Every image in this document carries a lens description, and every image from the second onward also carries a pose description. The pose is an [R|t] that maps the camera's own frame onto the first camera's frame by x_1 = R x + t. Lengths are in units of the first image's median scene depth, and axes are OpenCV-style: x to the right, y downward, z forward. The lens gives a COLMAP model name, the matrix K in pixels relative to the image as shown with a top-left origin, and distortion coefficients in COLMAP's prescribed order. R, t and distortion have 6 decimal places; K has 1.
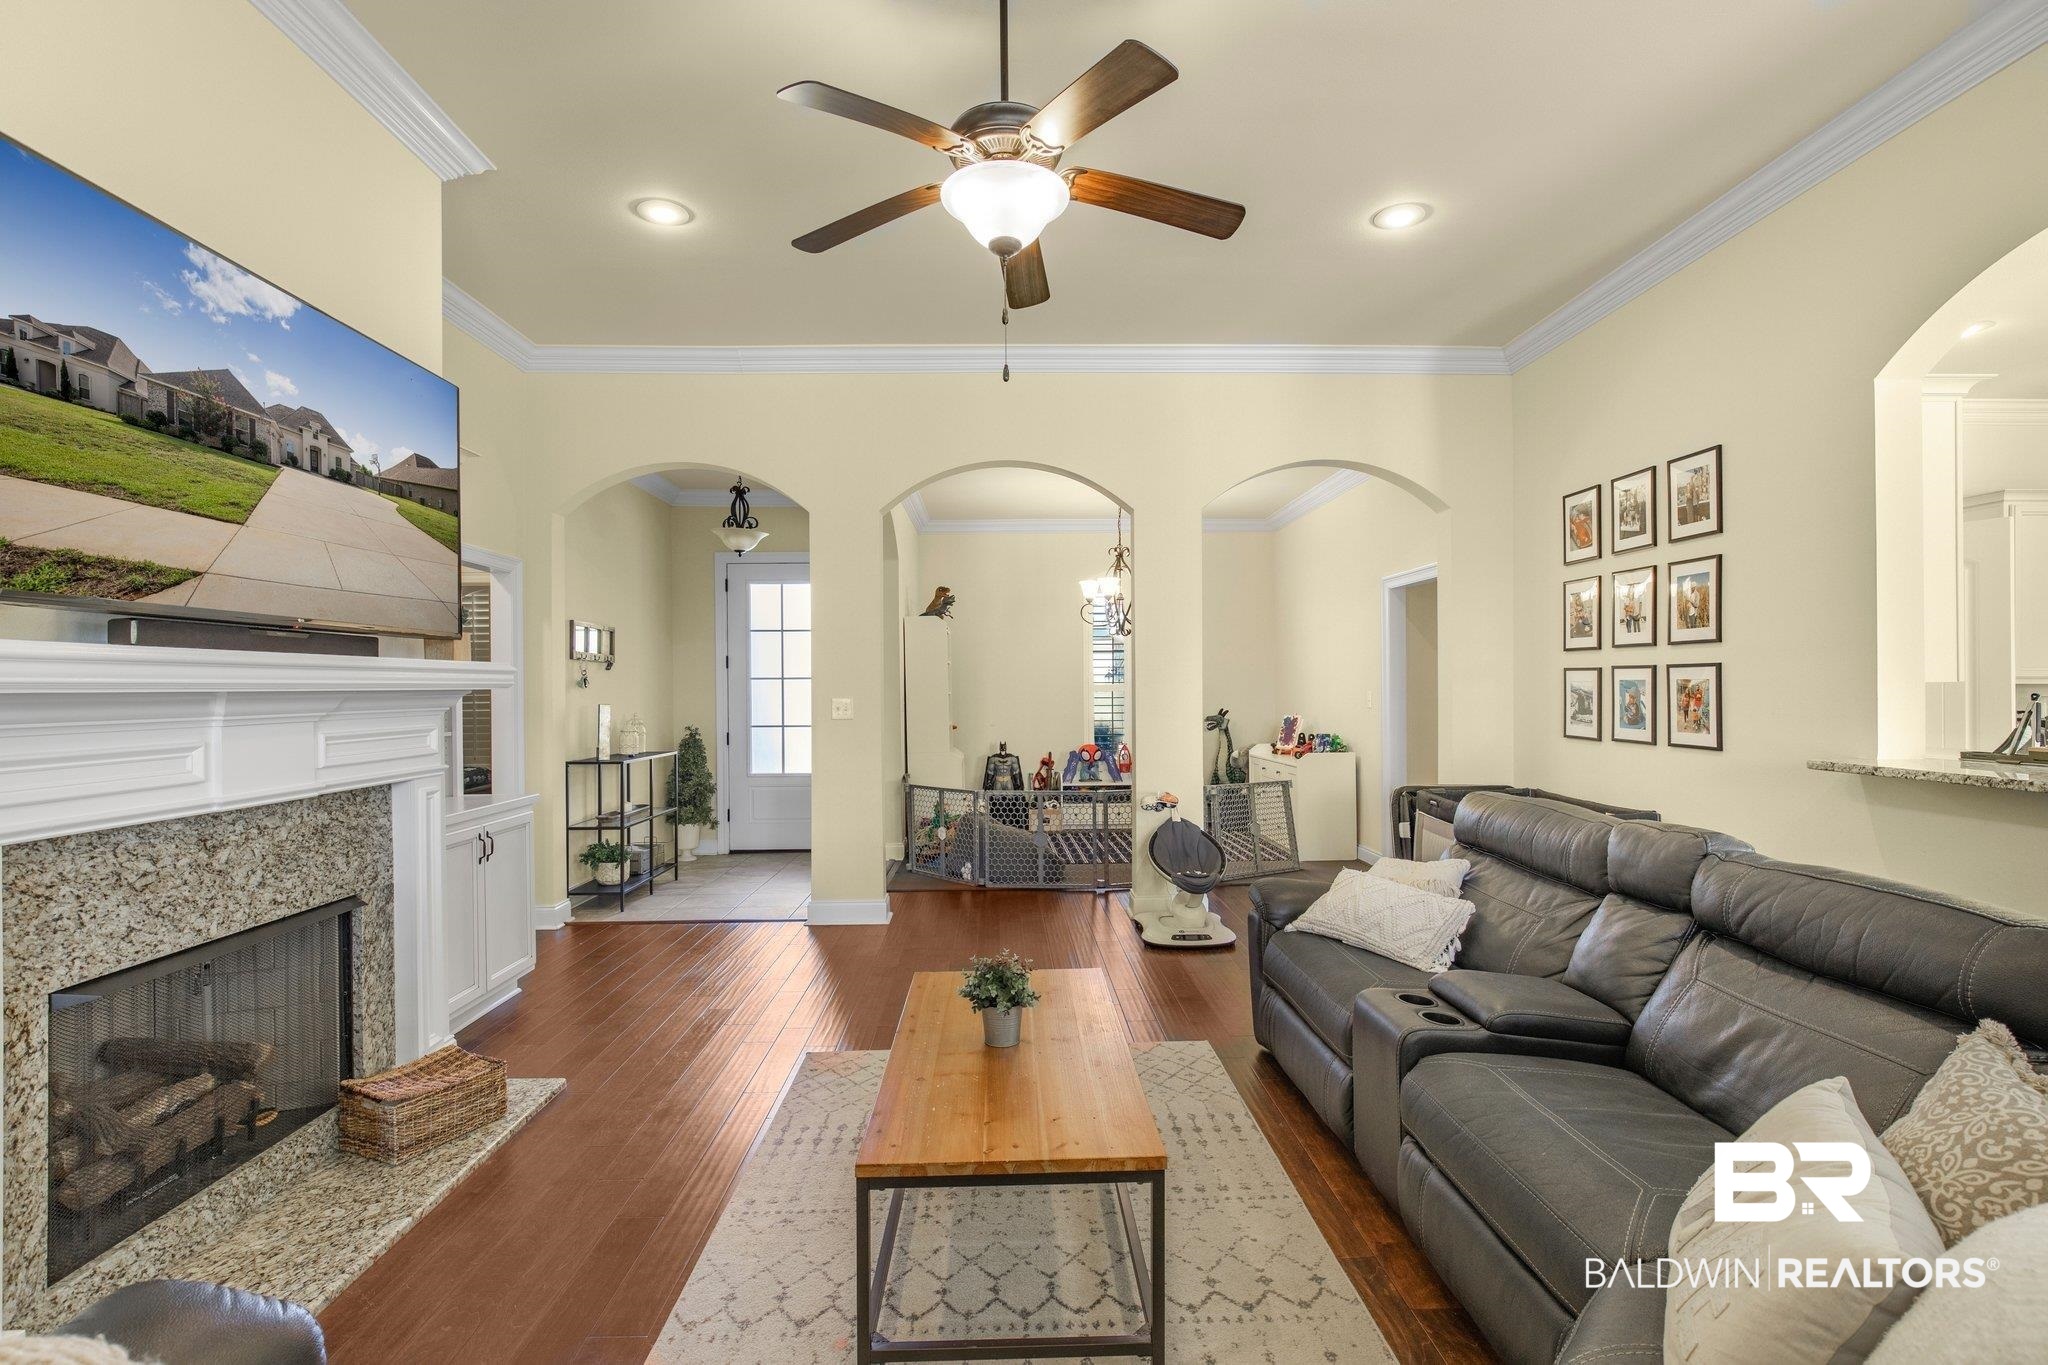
lens RADIAL K [[931.8, 0, 1031.5], [0, 931.8, 696.9], [0, 0, 1]] dist [-0.011377, 0.003157]
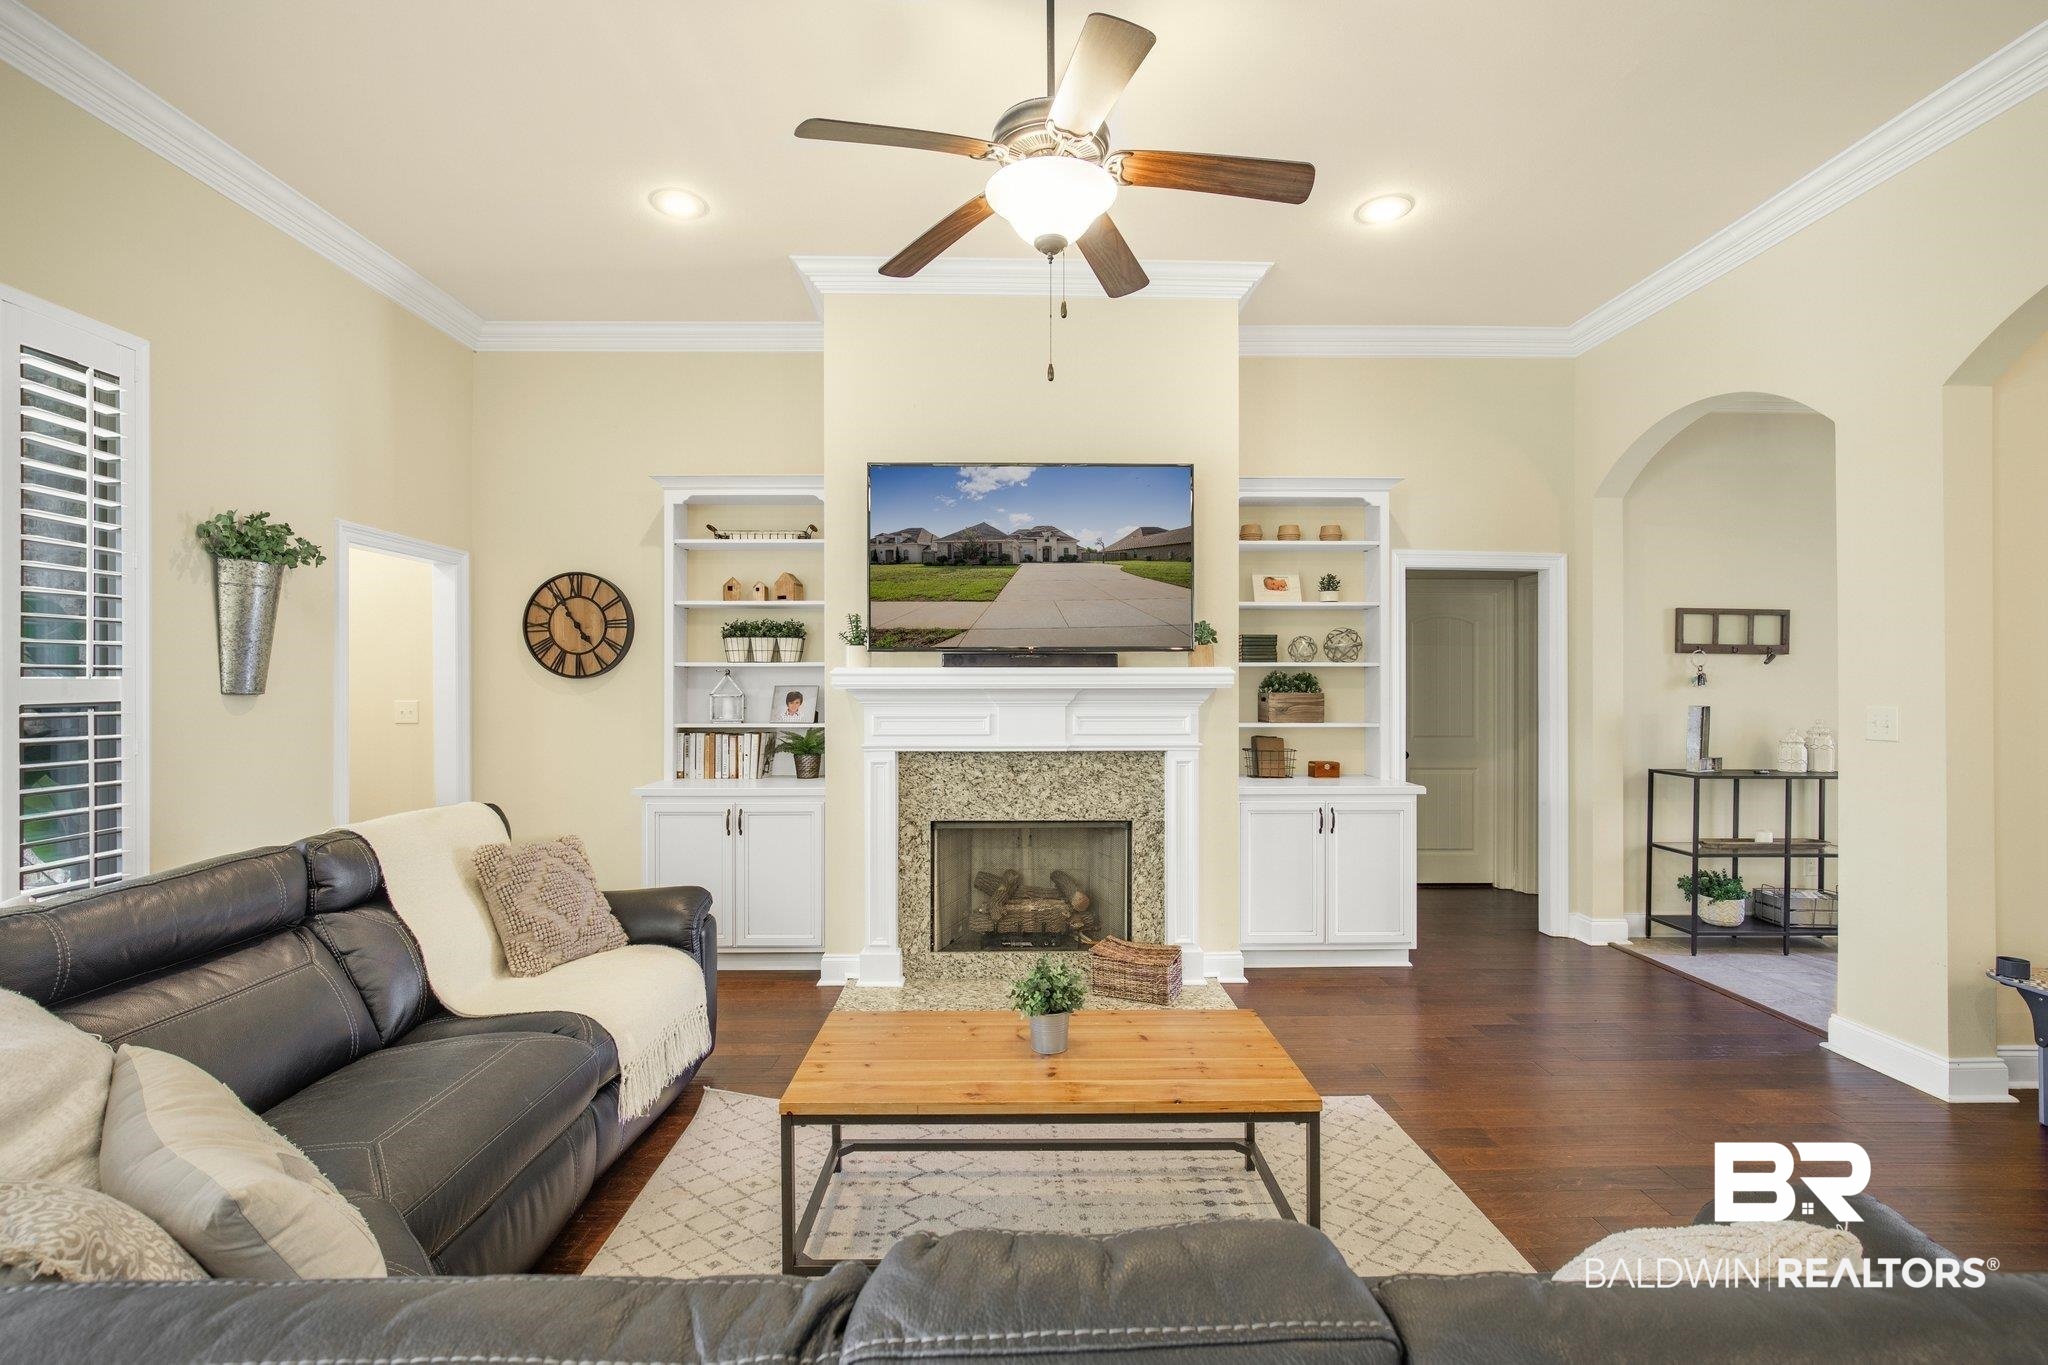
lens RADIAL K [[931.8, 0, 1028.6], [0, 931.8, 689.4], [0, 0, 1]] dist [-0.011377, 0.003157]
pose [[-0.010501, 0.011331, -0.999881, 0.915838], [-0.011286, 0.999871, 0.011450, -0.023502], [0.999881, 0.011405, -0.010372, 0.946820]]
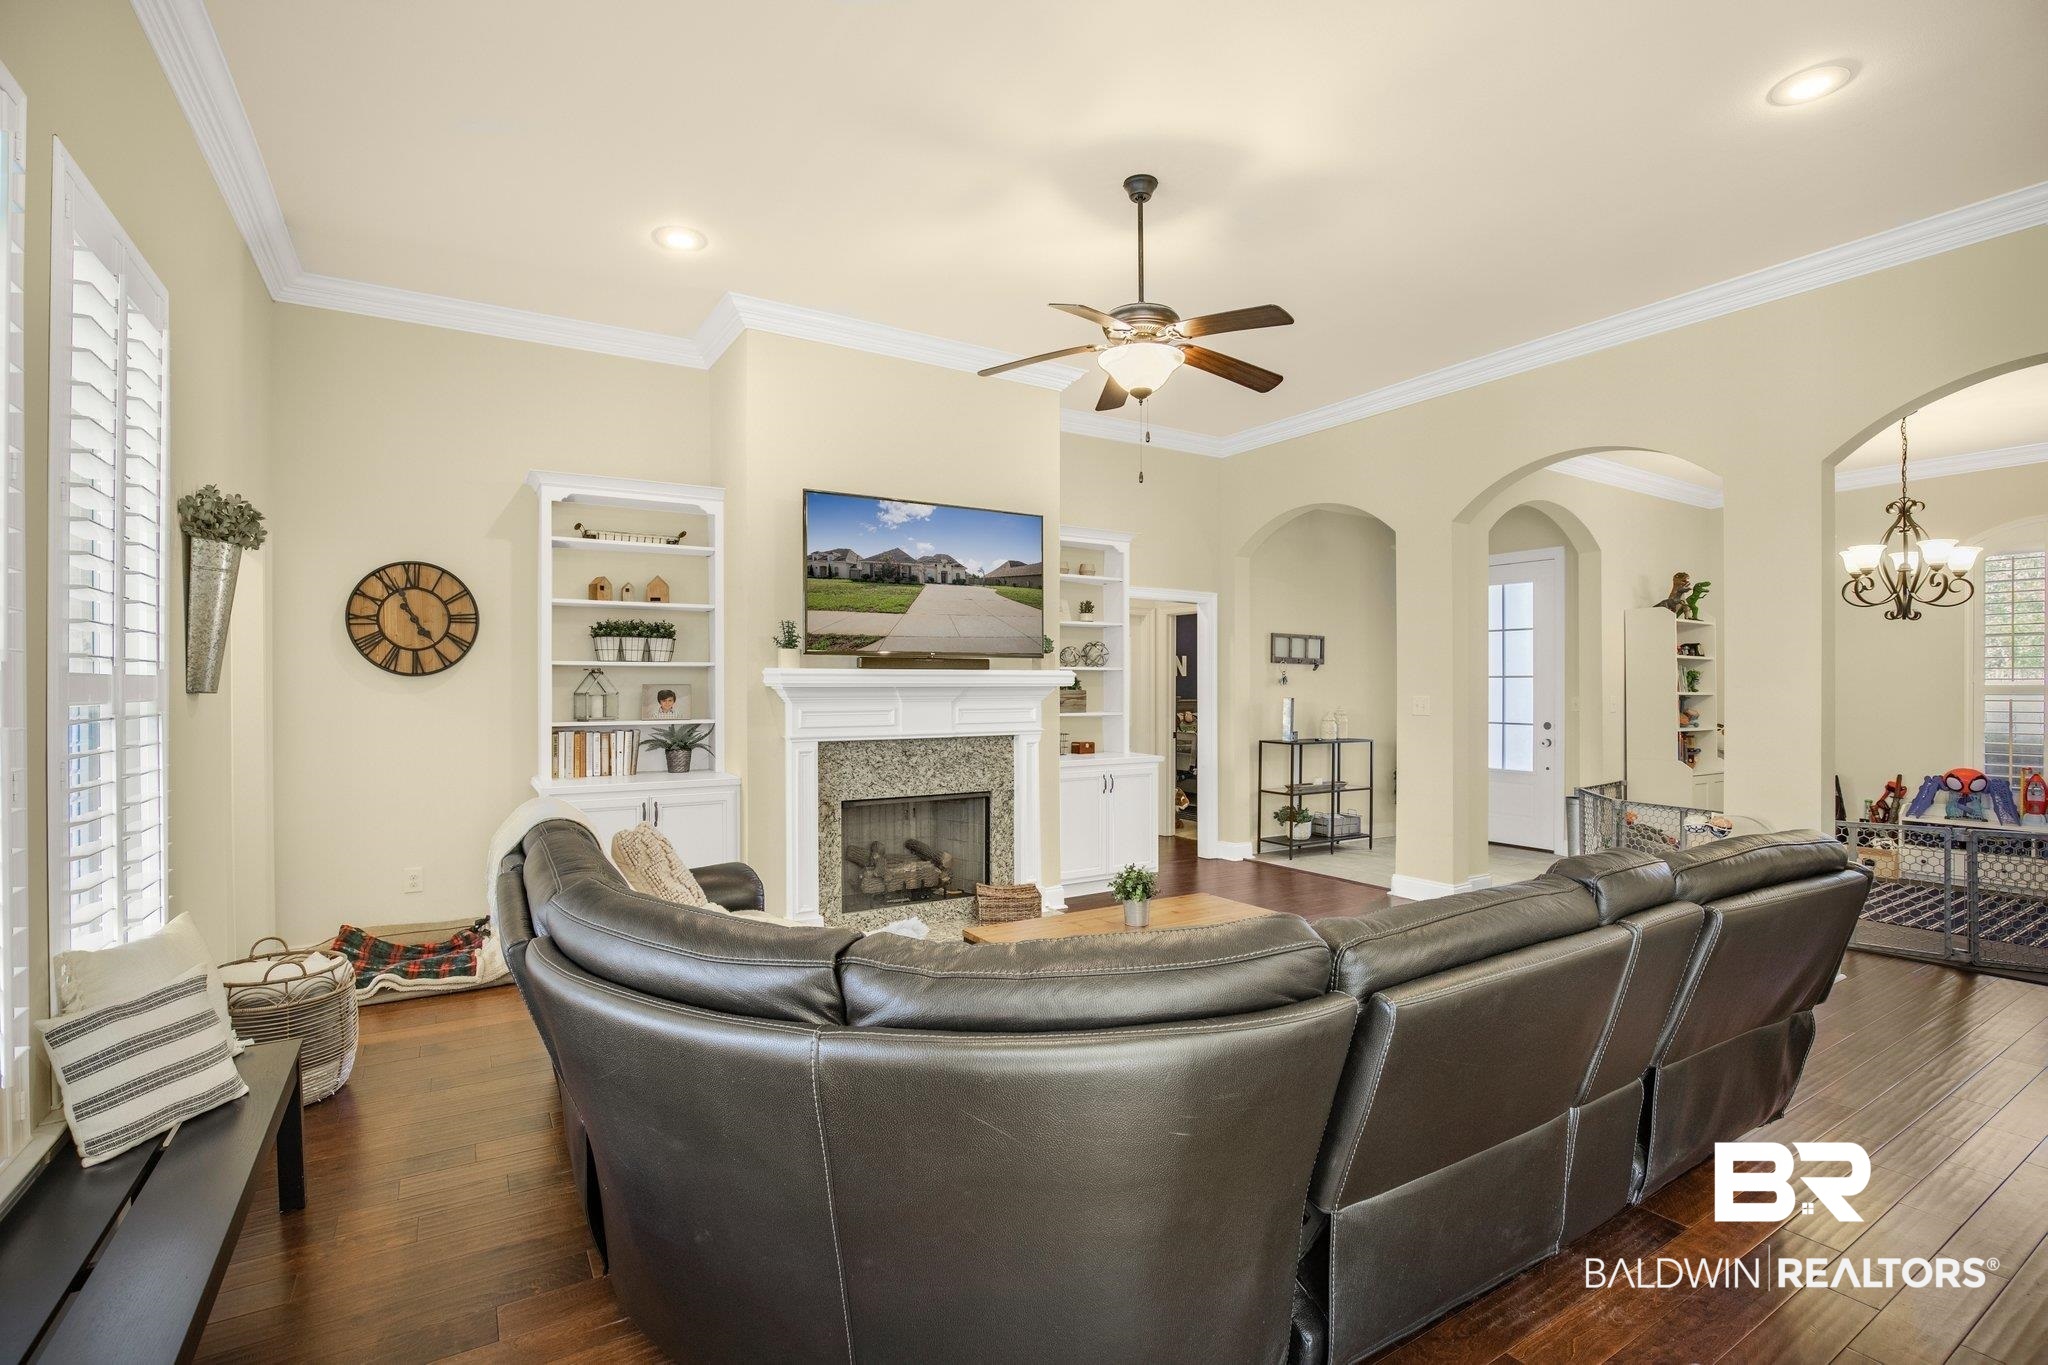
lens RADIAL K [[931.8, 0, 1016.7], [0, 931.8, 686.6], [0, 0, 1]] dist [-0.011377, 0.003157]
pose [[0.496560, 0.006781, -0.867976, 1.113880], [-0.012155, 0.999926, 0.000858, -0.009395], [0.867917, 0.010124, 0.496605, 0.084600]]
